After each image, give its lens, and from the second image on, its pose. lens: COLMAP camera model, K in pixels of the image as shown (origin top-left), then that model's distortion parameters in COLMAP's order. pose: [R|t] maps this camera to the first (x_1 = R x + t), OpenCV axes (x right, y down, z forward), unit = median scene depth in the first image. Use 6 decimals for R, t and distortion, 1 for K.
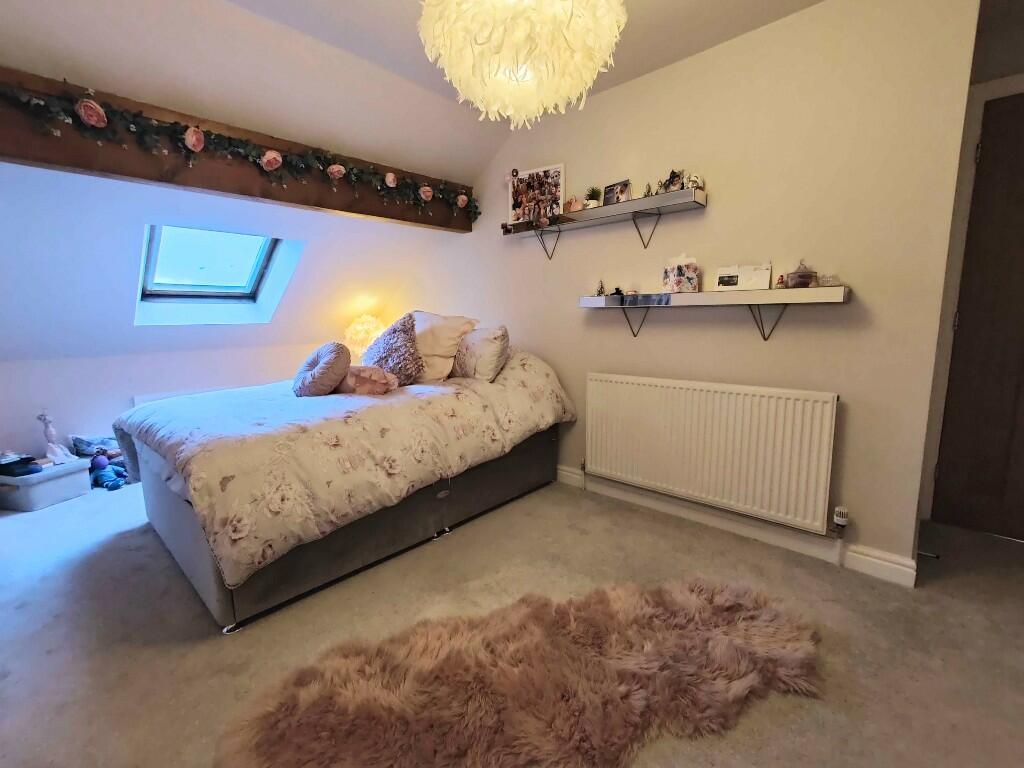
lens RADIAL K [[450.0, 0, 509.3], [0, 450.0, 379.7], [0, 0, 1]] dist [0.001900, -0.000165]
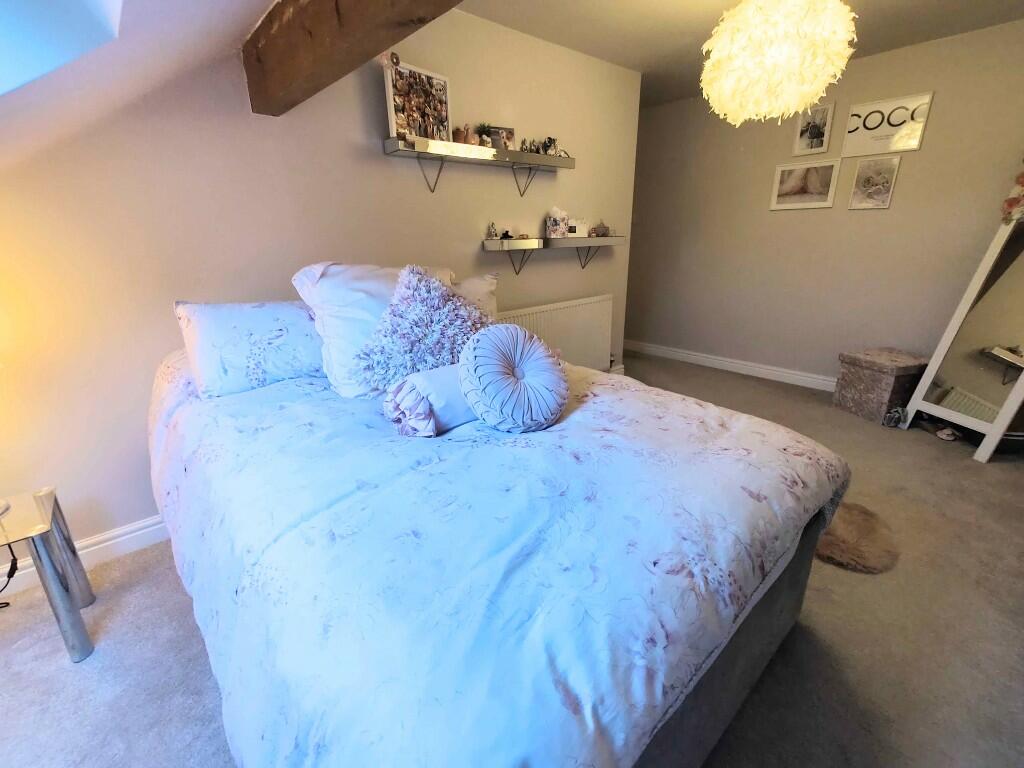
lens RADIAL K [[450.0, 0, 509.3], [0, 450.0, 379.7], [0, 0, 1]] dist [0.001900, -0.000165]
pose [[0.105182, -0.297210, 0.949001, -0.913306], [0.157473, 0.947232, 0.279203, -0.169451], [-0.981906, 0.120075, 0.146434, 0.890002]]
